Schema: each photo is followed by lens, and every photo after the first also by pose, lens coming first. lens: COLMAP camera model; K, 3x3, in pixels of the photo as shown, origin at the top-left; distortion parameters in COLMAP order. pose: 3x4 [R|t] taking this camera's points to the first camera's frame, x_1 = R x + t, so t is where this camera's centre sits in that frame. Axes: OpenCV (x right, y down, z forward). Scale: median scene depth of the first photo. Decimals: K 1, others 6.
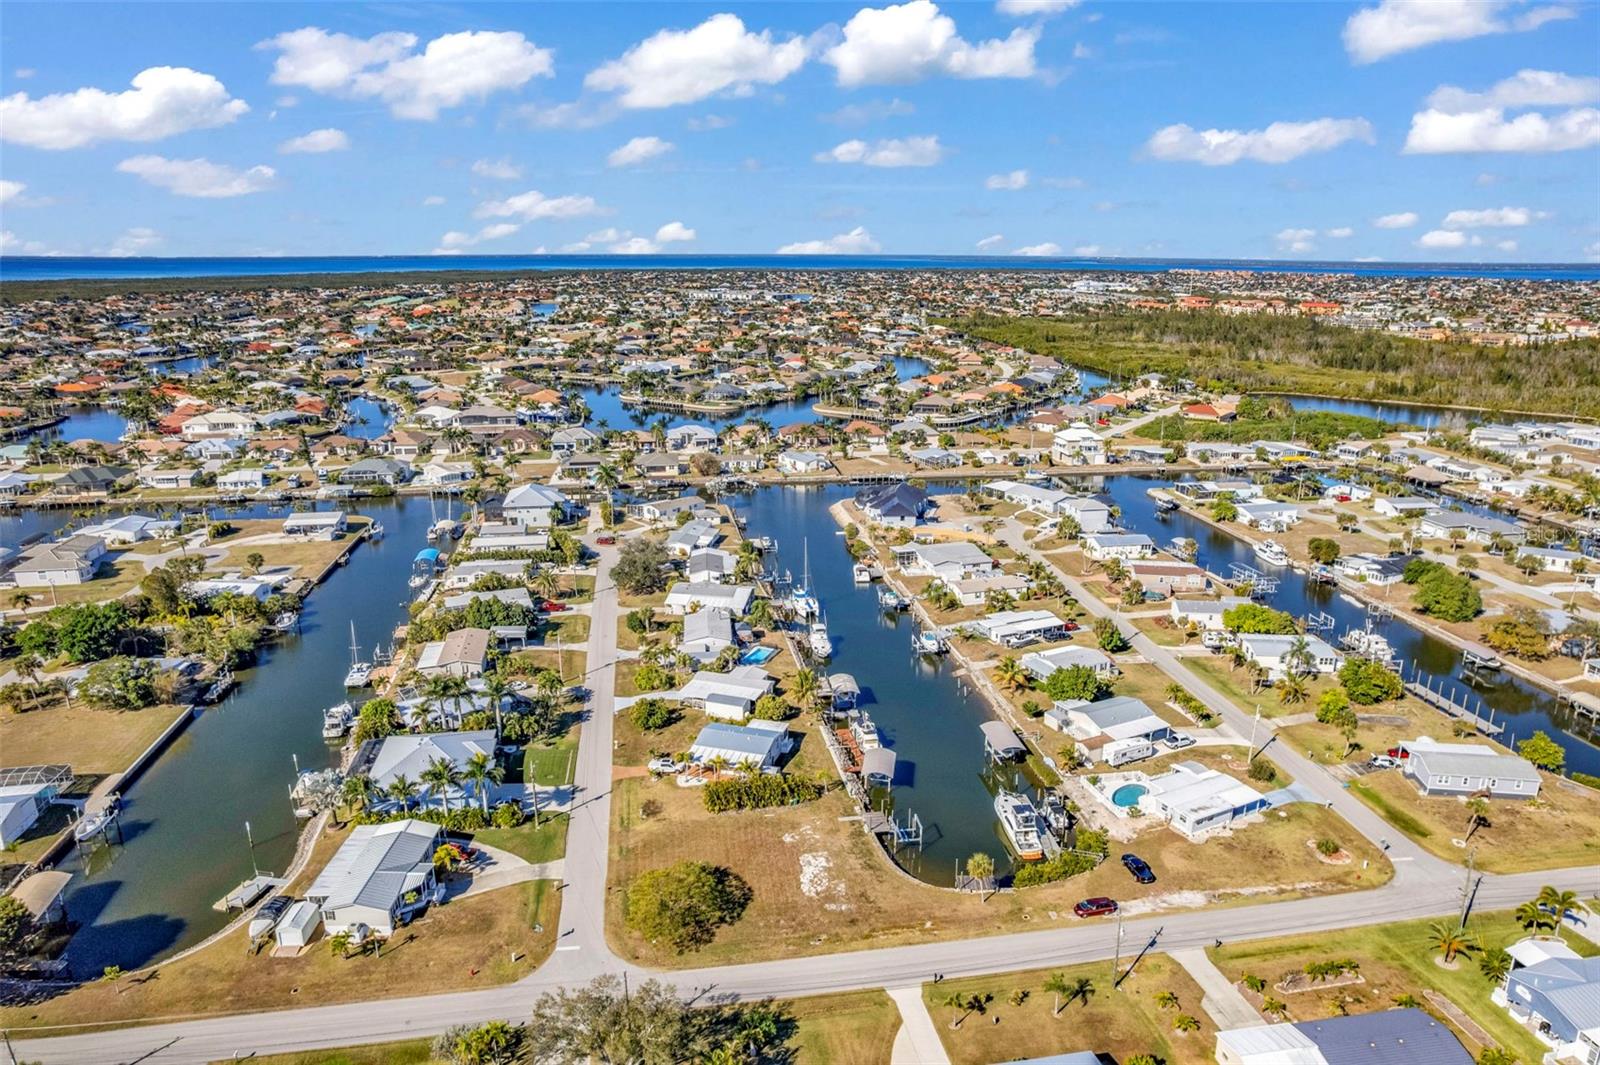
lens RADIAL K [[1018.1, 0, 820.3], [0, 1018.1, 531.8], [0, 0, 1]] dist [-0.042664, 0.000614]
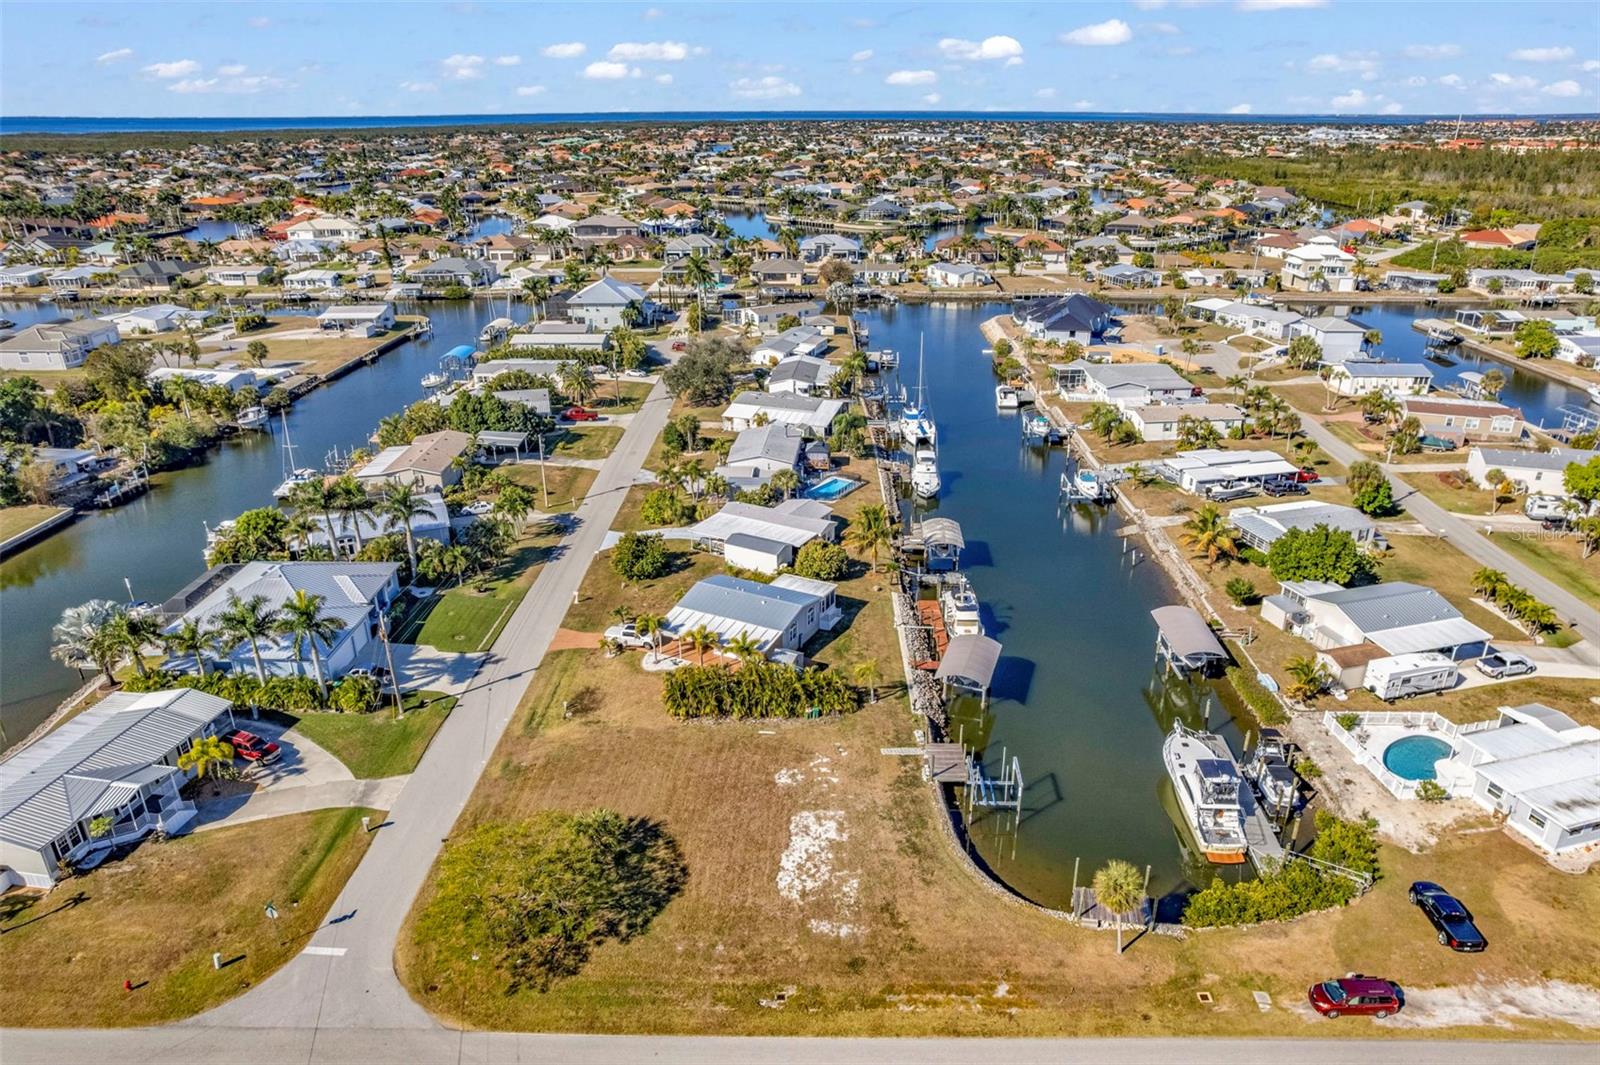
lens RADIAL K [[1041.5, 0, 800.0], [0, 1041.5, 532.5], [0, 0, 1]] dist [-0.076695, 0.062573]
pose [[0.980619, 0.064054, -0.185160, 0.050716], [-0.039557, 0.990314, 0.133088, 0.056720], [0.191892, -0.123184, 0.973655, 0.294546]]
